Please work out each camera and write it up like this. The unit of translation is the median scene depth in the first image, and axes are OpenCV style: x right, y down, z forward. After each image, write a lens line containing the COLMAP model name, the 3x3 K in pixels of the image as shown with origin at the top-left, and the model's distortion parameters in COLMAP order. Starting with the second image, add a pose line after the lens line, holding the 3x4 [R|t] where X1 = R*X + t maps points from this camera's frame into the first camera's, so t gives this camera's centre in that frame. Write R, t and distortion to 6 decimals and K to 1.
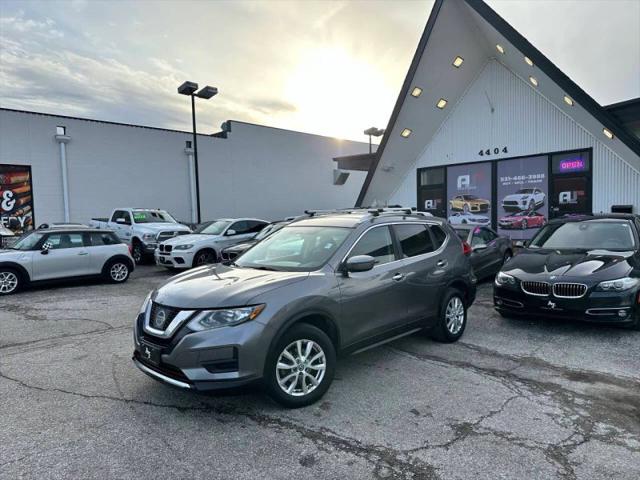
lens RADIAL K [[445.1, 0, 320.0], [0, 445.1, 240.0], [0, 0, 1]] dist [0.091143, -0.130932]
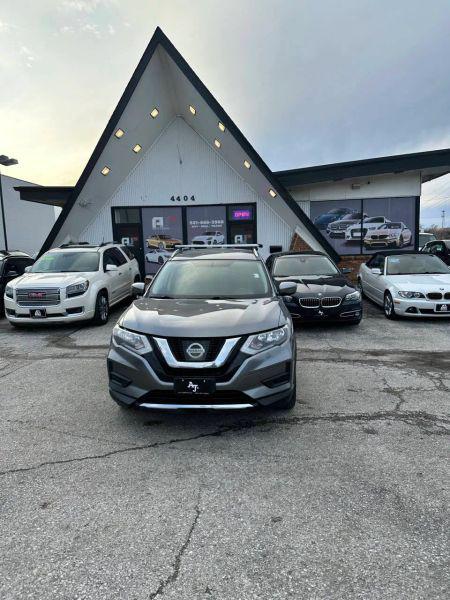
lens RADIAL K [[415.2, 0, 225.0], [0, 415.2, 300.0], [0, 0, 1]] dist [0.124071, -0.181937]
pose [[0.769145, -0.068537, 0.635388, -0.278022], [0.033091, 0.997170, 0.067505, 0.000173], [-0.638217, -0.030896, 0.769237, 0.078639]]
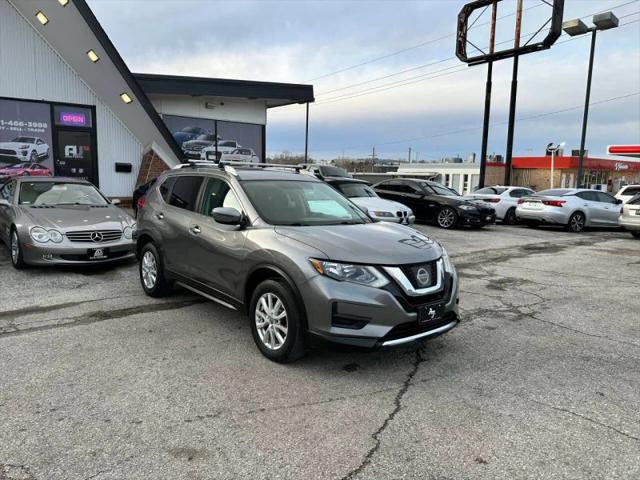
lens RADIAL K [[456.5, 0, 312.1], [0, 456.5, 236.4], [0, 0, 1]] dist [0.086557, -0.117422]
pose [[0.119643, -0.104731, 0.987278, -0.419281], [0.017126, 0.994490, 0.103420, -0.004615], [-0.992669, 0.004535, 0.120778, 0.351511]]
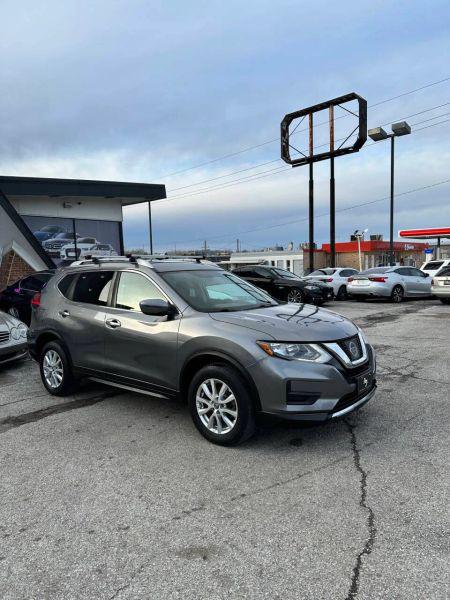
lens RADIAL K [[418.3, 0, 228.2], [0, 418.3, 302.1], [0, 0, 1]] dist [0.057508, -0.070242]
pose [[-0.069843, -0.060851, 0.995700, -0.407751], [0.074914, 0.994999, 0.066063, -0.006343], [-0.994741, 0.079206, -0.064935, 0.423029]]
